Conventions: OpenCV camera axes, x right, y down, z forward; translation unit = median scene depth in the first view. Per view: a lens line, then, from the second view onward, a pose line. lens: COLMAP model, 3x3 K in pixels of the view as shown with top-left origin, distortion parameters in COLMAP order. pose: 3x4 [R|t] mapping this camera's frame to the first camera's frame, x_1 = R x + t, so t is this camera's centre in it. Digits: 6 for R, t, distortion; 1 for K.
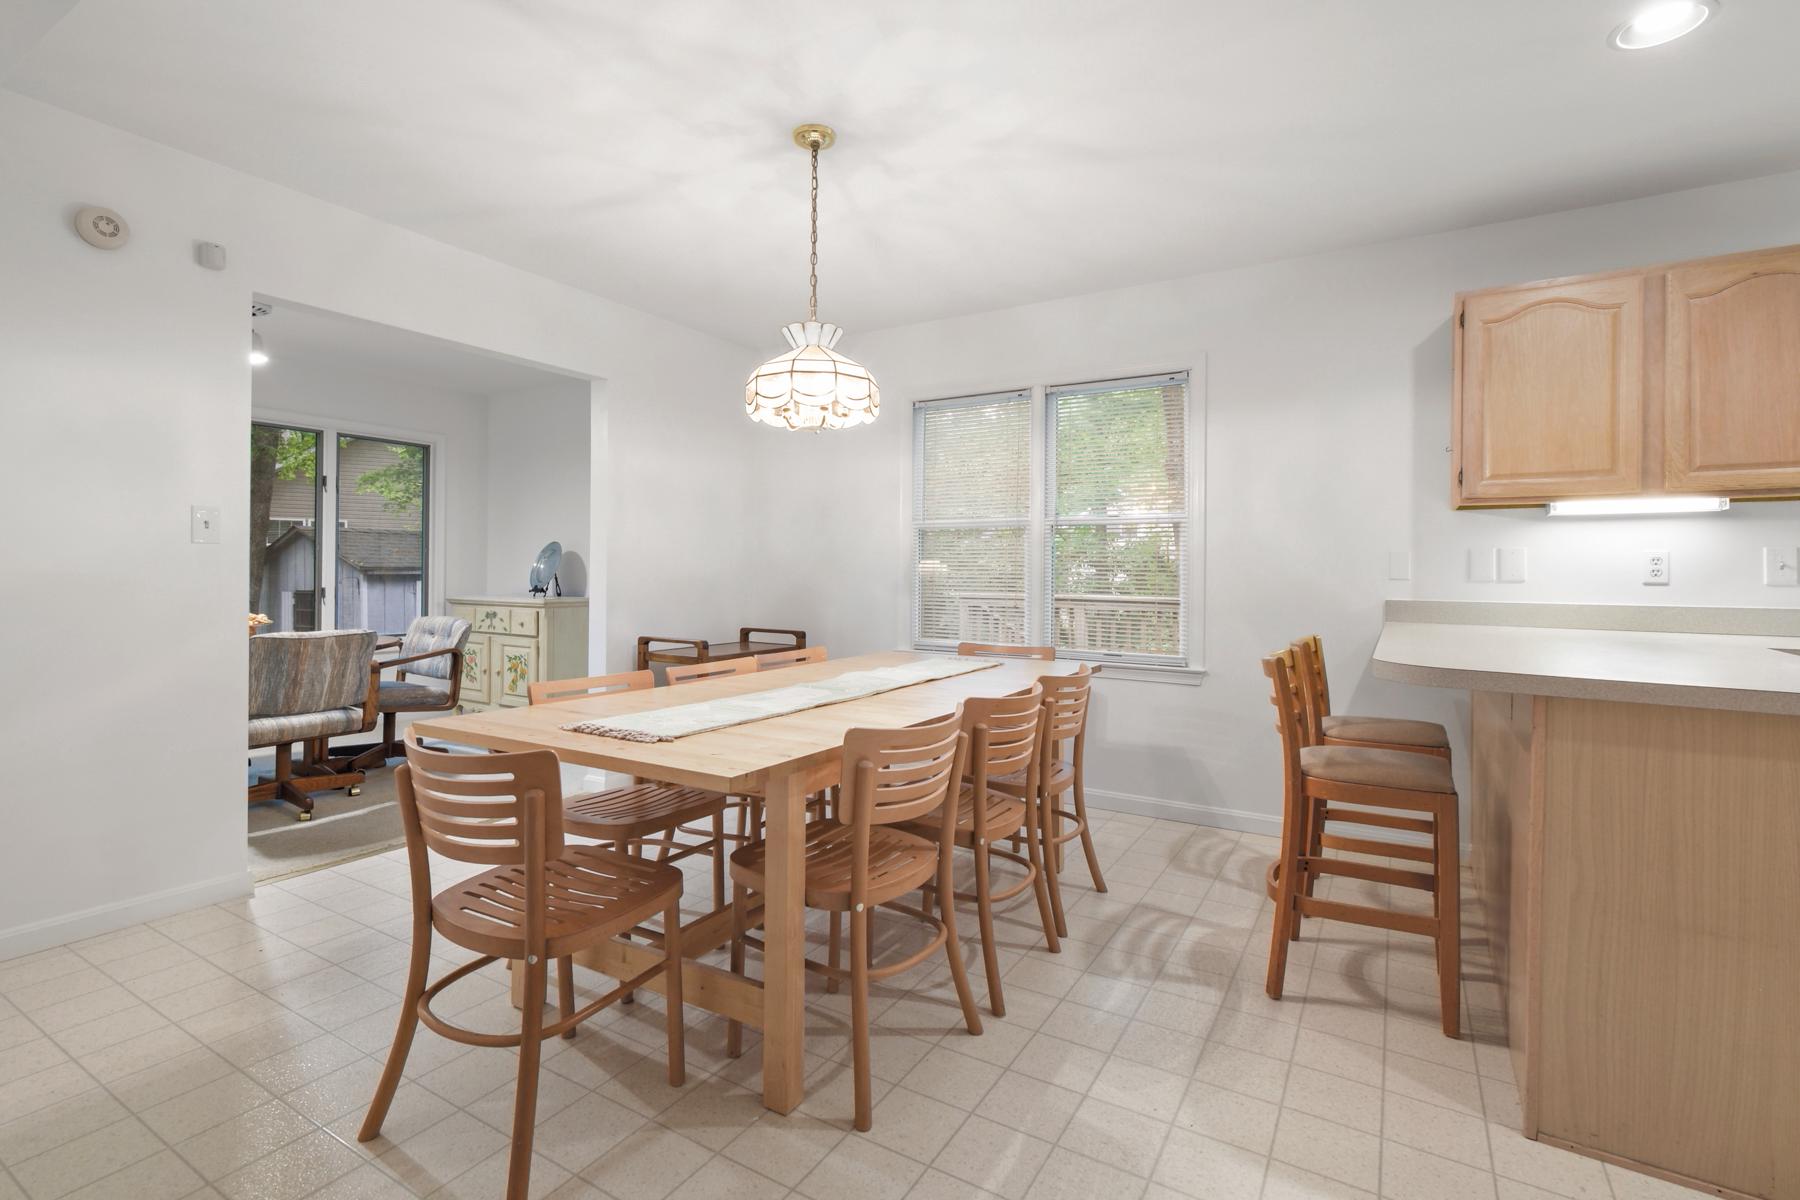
lens RADIAL K [[816.1, 0, 876.8], [0, 816.1, 575.8], [0, 0, 1]] dist [0.008777, -0.004273]
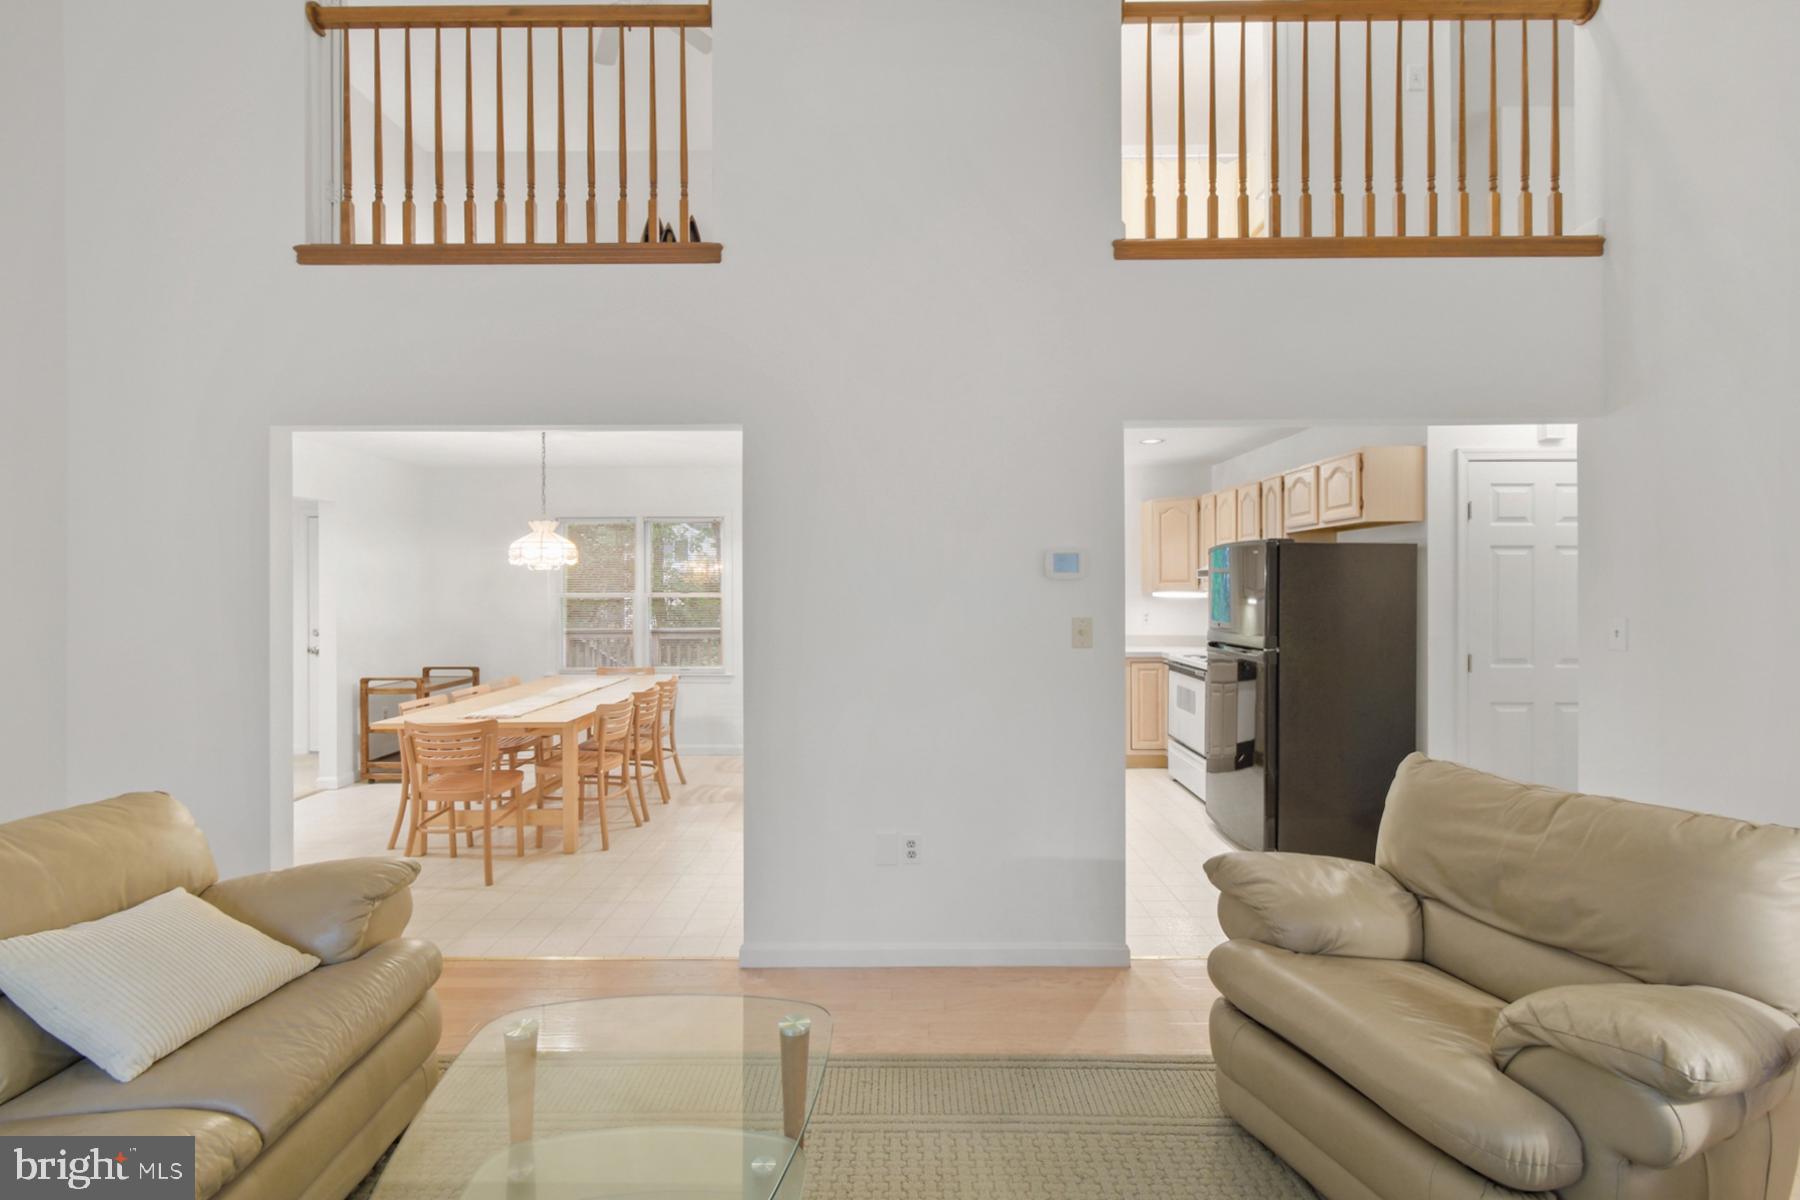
lens RADIAL K [[816.1, 0, 887.1], [0, 816.1, 587.9], [0, 0, 1]] dist [0.008777, -0.004273]
pose [[0.852196, -0.013736, 0.523043, -0.364953], [0.013572, 0.999899, 0.004147, -0.113719], [-0.523047, 0.003564, 0.852296, -1.044359]]
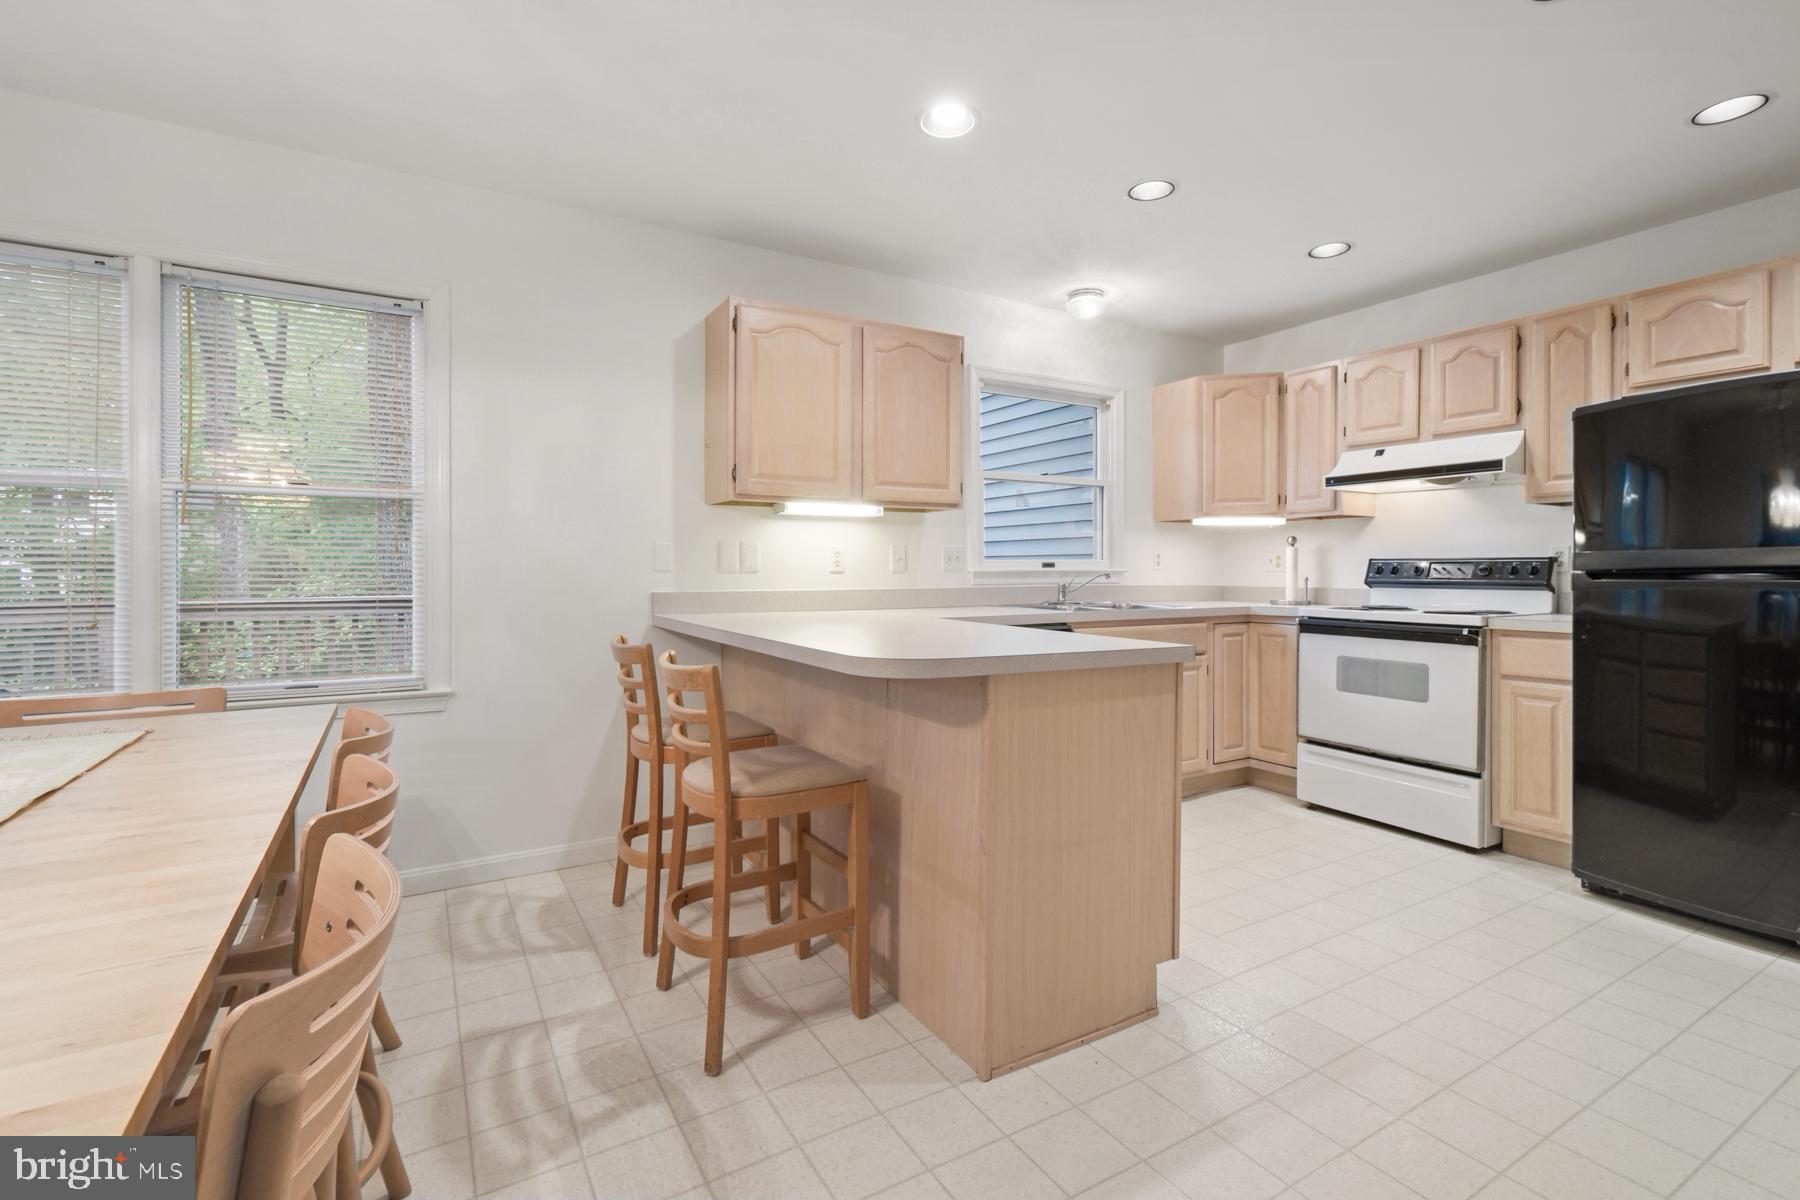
lens RADIAL K [[816.1, 0, 901.9], [0, 816.1, 568.5], [0, 0, 1]] dist [0.008777, -0.004273]
pose [[0.460577, -0.009099, 0.887573, -0.122764], [0.008478, 0.999947, 0.005852, -0.002473], [-0.887579, 0.004829, 0.460630, 0.333300]]
